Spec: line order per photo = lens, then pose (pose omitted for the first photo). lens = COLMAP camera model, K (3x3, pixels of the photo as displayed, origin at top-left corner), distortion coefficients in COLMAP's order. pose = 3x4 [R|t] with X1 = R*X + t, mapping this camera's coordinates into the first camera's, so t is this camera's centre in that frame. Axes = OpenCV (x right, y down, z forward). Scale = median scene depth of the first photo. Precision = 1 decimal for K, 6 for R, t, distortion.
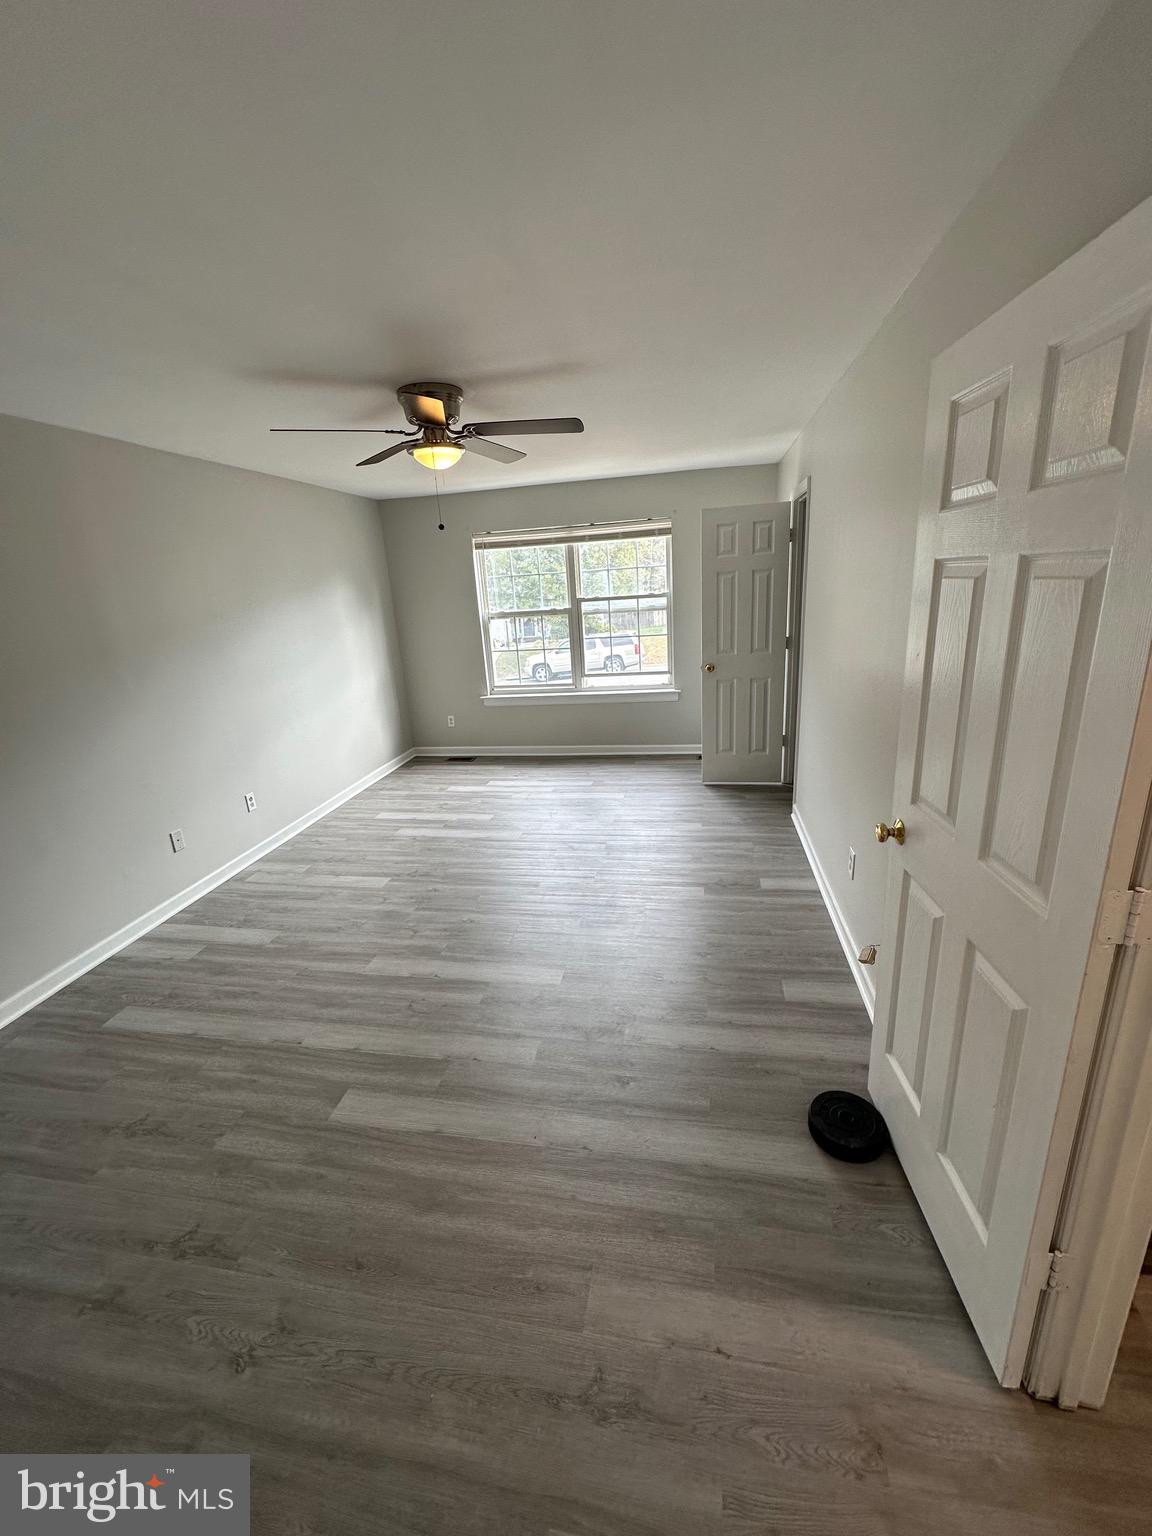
lens RADIAL K [[615.9, 0, 576.0], [0, 615.9, 768.0], [0, 0, 1]] dist [-0.000254, -0.000004]
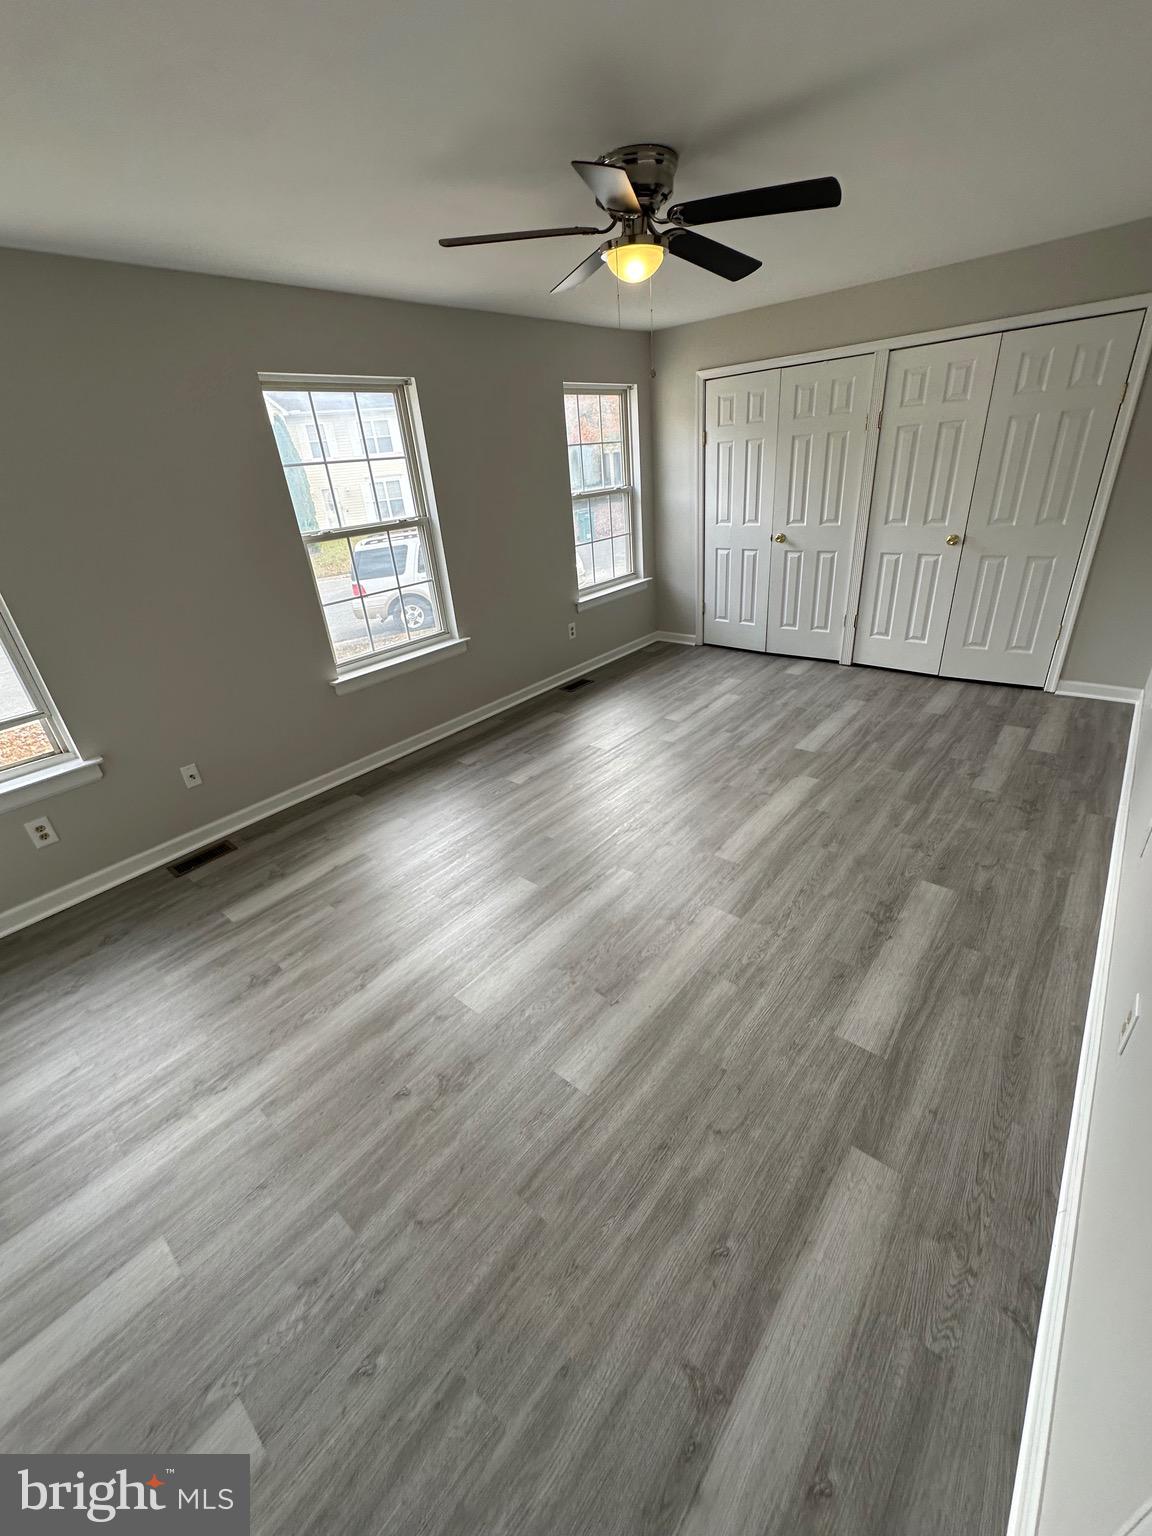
lens RADIAL K [[615.9, 0, 576.0], [0, 615.9, 768.0], [0, 0, 1]] dist [-0.000254, -0.000004]
pose [[0.488267, -0.382673, 0.784319, -1.153511], [0.307867, 0.916482, 0.255497, -0.181183], [-0.816586, 0.116716, 0.565300, 0.786306]]
